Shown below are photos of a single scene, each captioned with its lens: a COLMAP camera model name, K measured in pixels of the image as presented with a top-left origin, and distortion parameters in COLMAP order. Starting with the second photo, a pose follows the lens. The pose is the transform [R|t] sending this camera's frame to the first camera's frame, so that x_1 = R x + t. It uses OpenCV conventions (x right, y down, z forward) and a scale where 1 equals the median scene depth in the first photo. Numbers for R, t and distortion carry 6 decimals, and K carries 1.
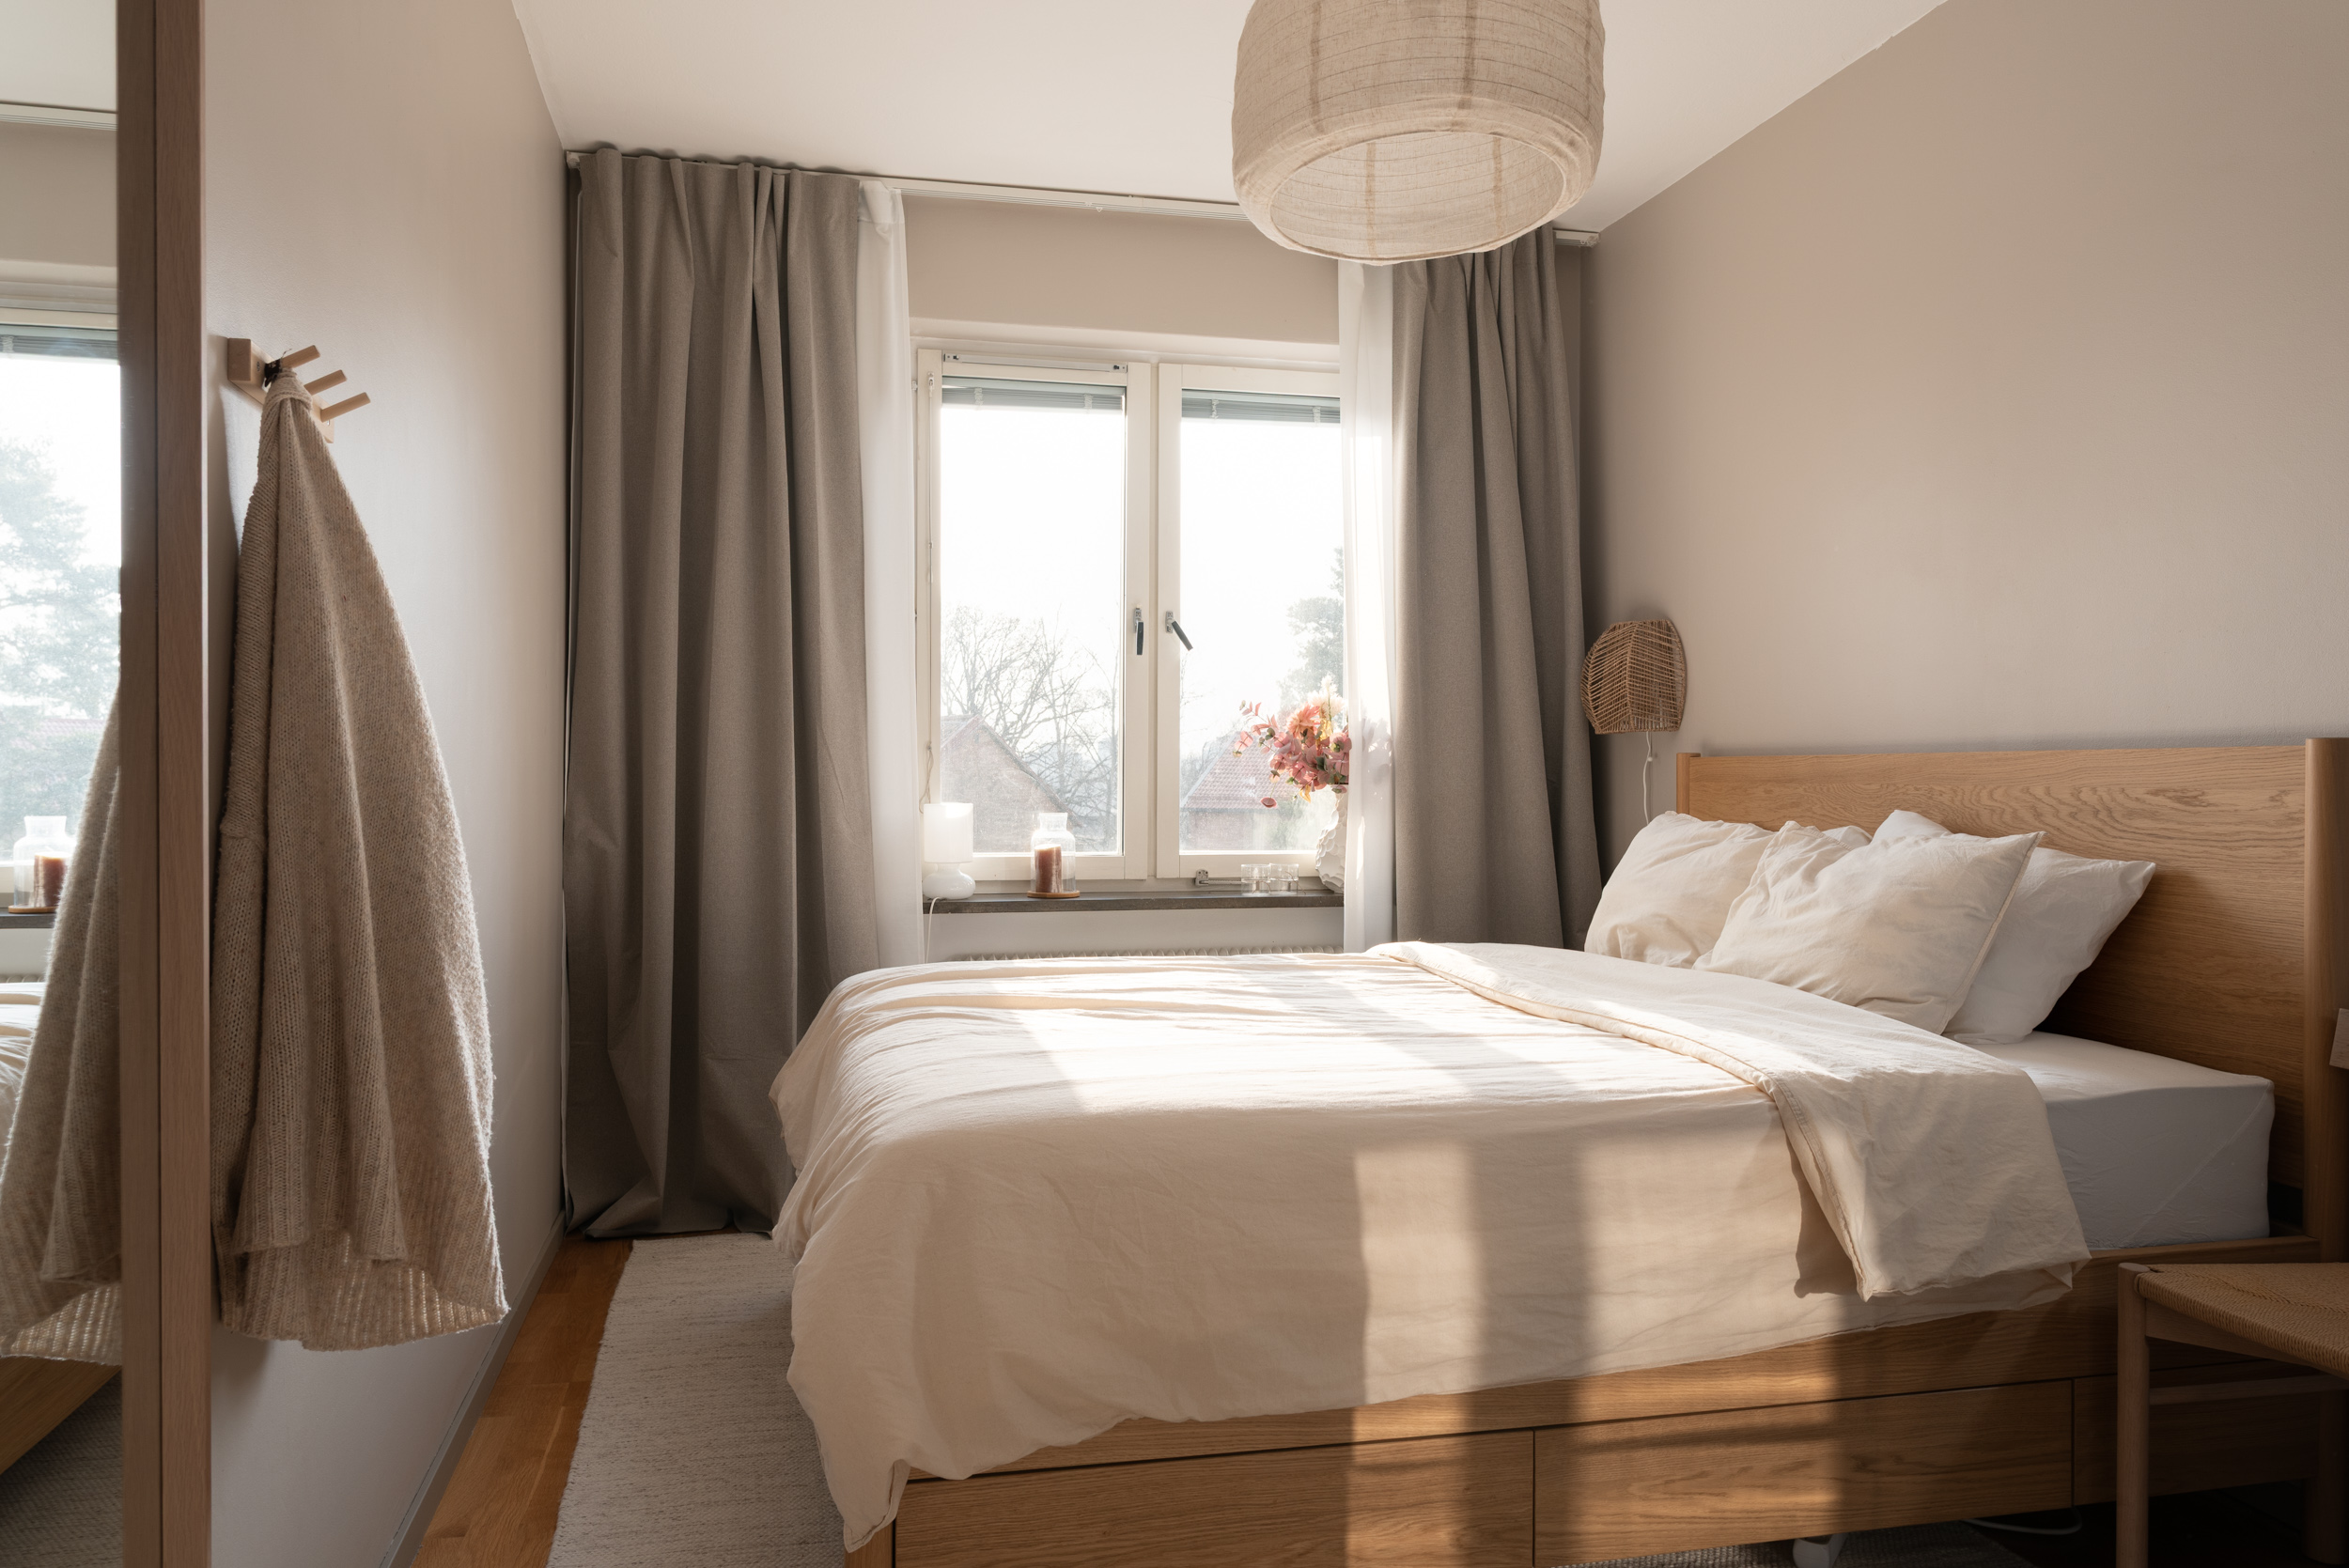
lens RADIAL K [[1651.8, 0, 1168.8], [0, 1651.8, 800.0], [0, 0, 1]] dist [-0.001615, 0.001191]
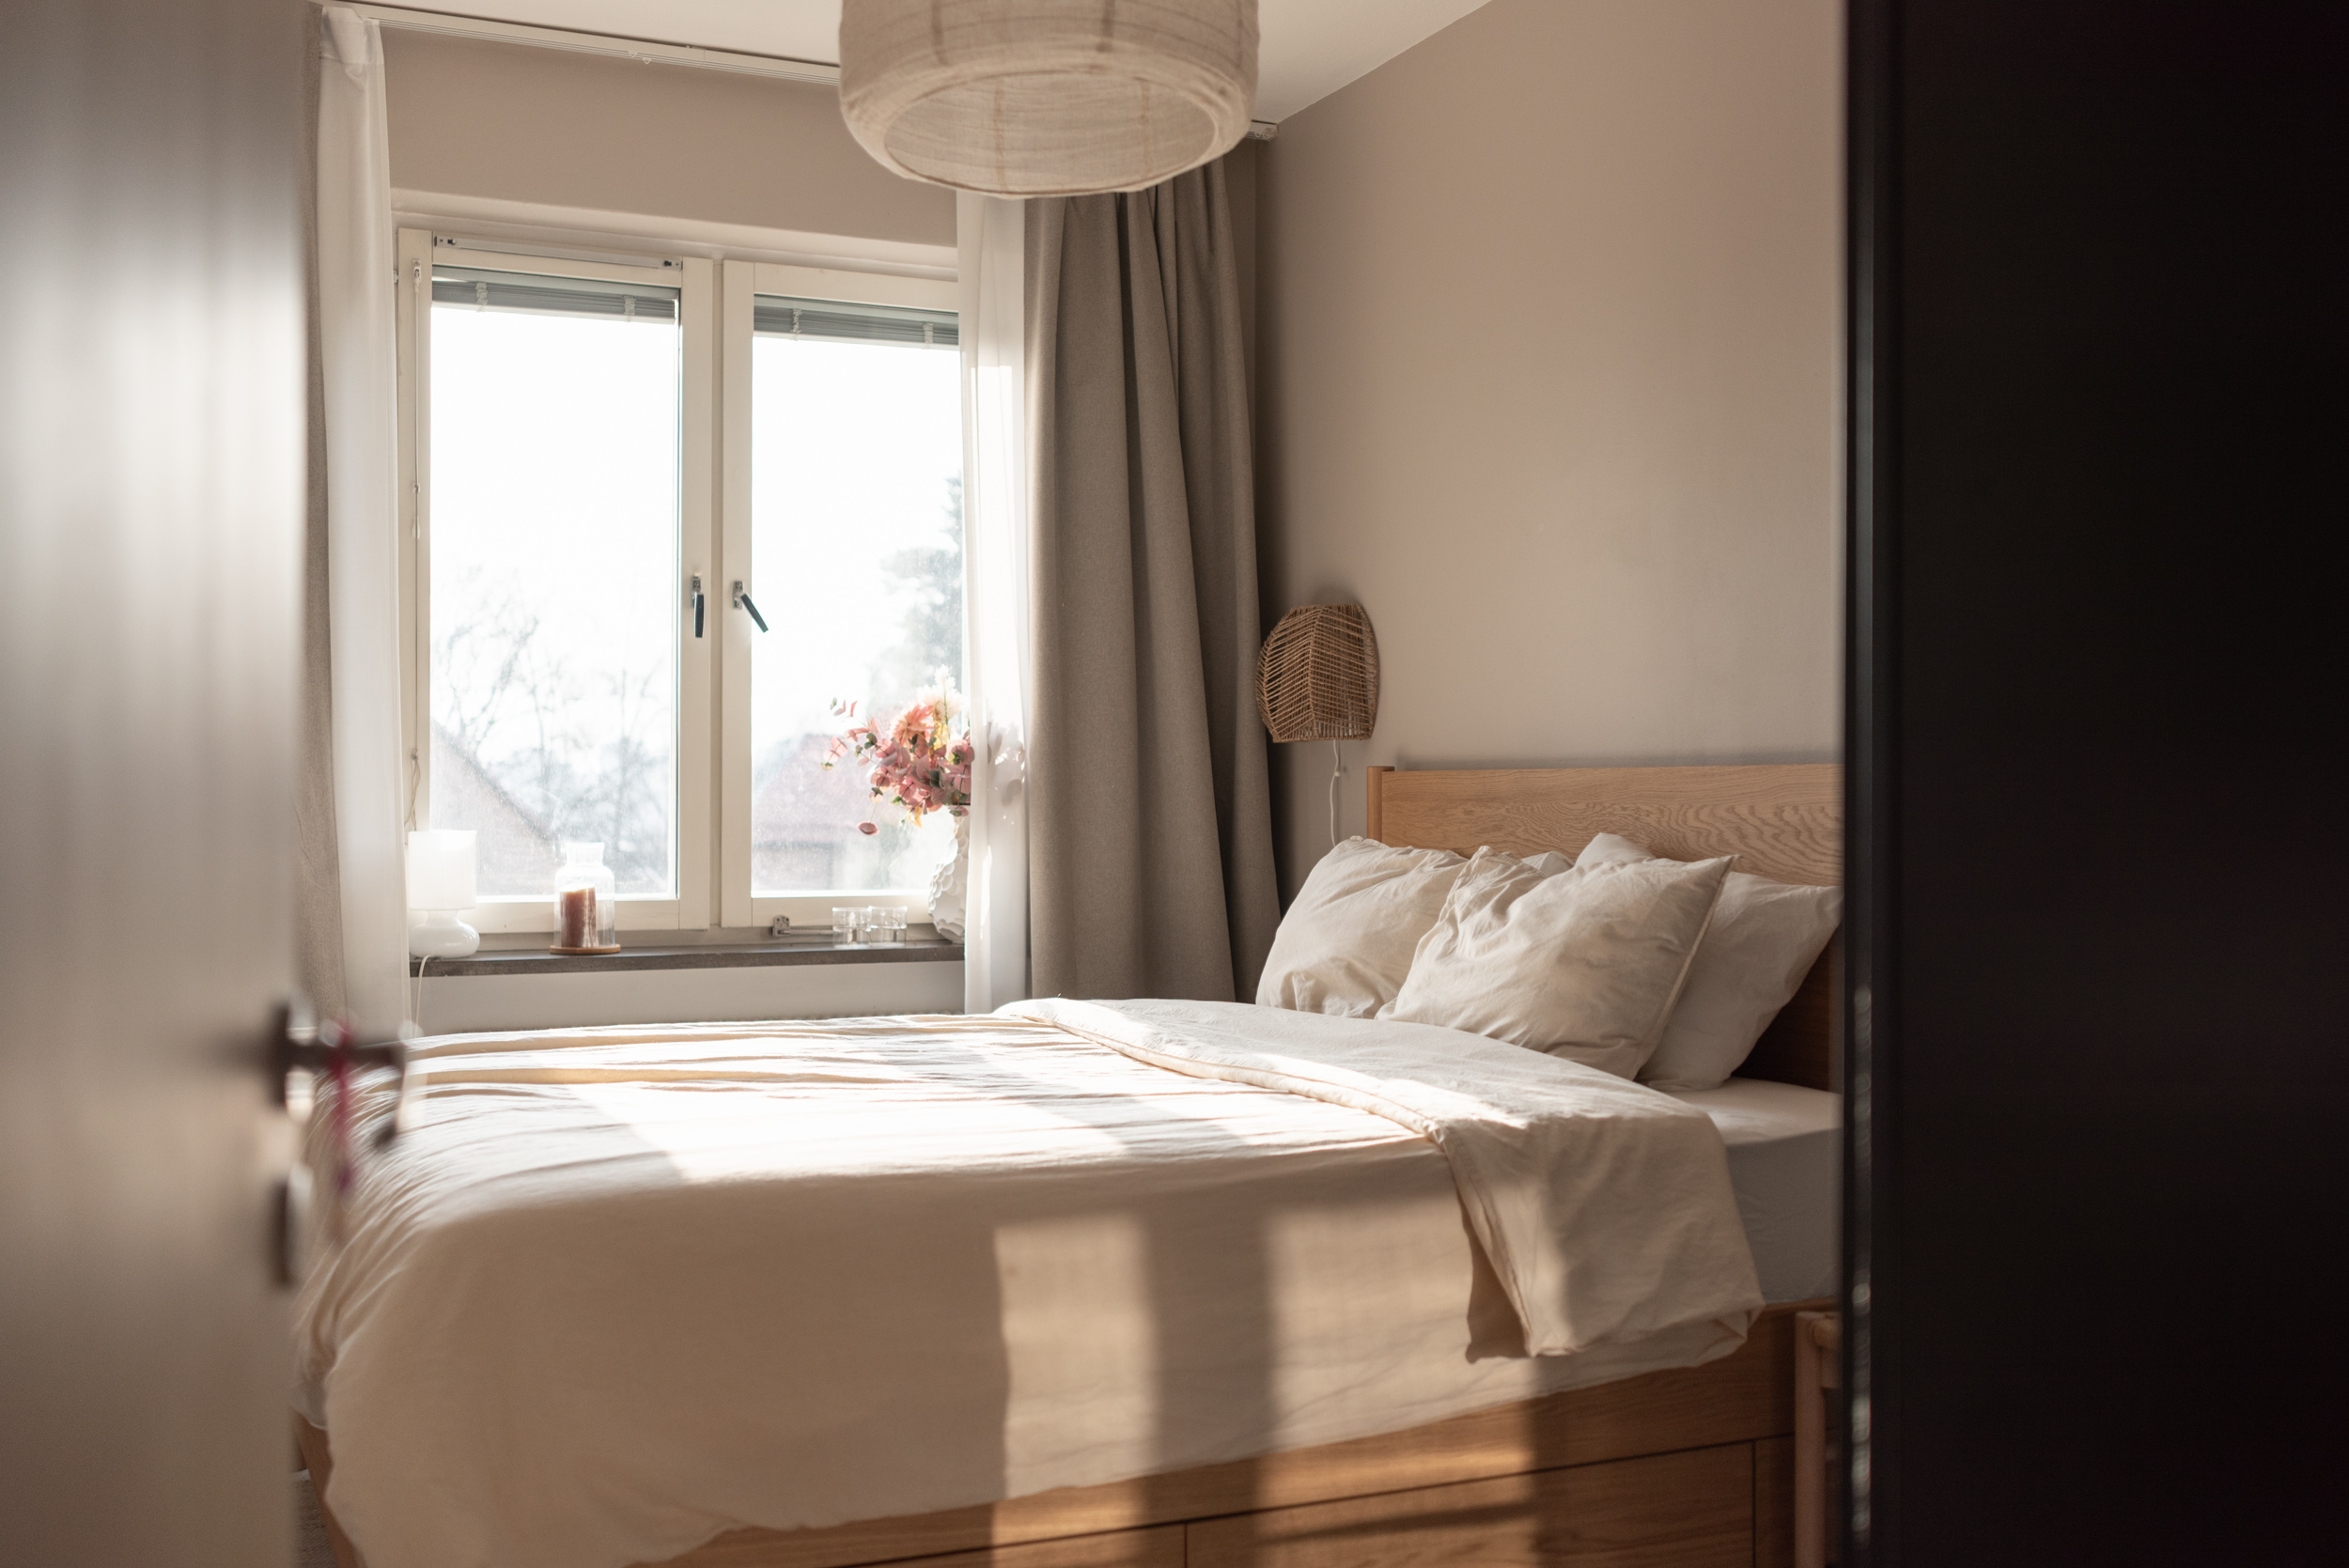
lens RADIAL K [[2332.5, 0, 1174.5], [0, 2332.5, 784.0], [0, 0, 1]] dist [-0.010679, -0.011224]
pose [[0.980333, -0.000113, 0.197352, -0.017026], [0.003887, 0.999817, -0.018734, 0.001870], [-0.197314, 0.019133, 0.980154, -0.122584]]
